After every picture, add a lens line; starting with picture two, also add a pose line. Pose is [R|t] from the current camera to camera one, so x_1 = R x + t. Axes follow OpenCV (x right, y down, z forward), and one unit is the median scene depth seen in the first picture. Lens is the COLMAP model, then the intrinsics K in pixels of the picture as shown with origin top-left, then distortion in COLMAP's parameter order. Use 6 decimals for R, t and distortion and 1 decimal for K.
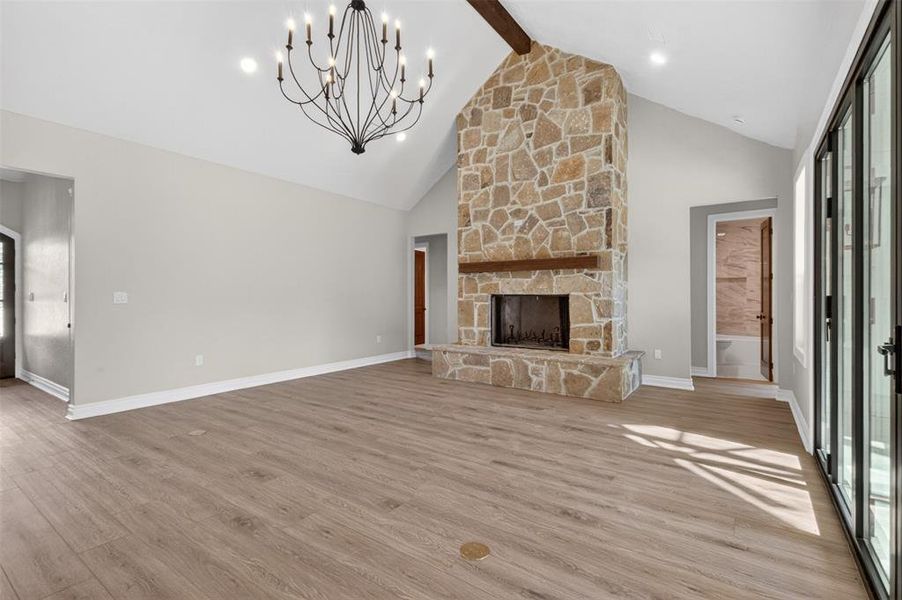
lens RADIAL K [[430.8, 0, 452.9], [0, 430.8, 298.5], [0, 0, 1]] dist [0.024714, 0.000477]
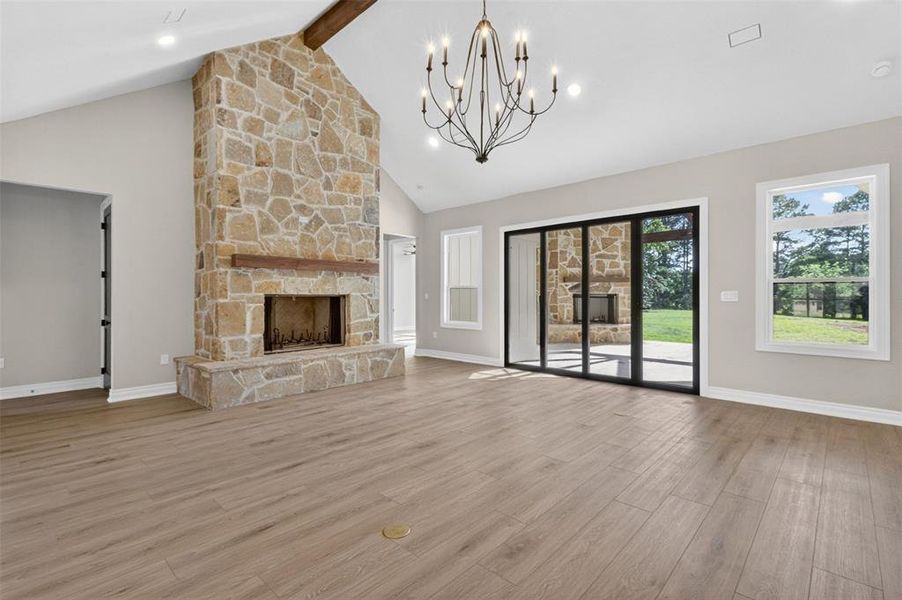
lens RADIAL K [[430.8, 0, 454.5], [0, 430.8, 299.6], [0, 0, 1]] dist [0.024714, 0.000477]
pose [[0.094181, -0.009250, 0.995512, -0.801242], [0.008366, 0.999929, 0.008499, -0.003593], [-0.995520, 0.007528, 0.094251, 0.601289]]
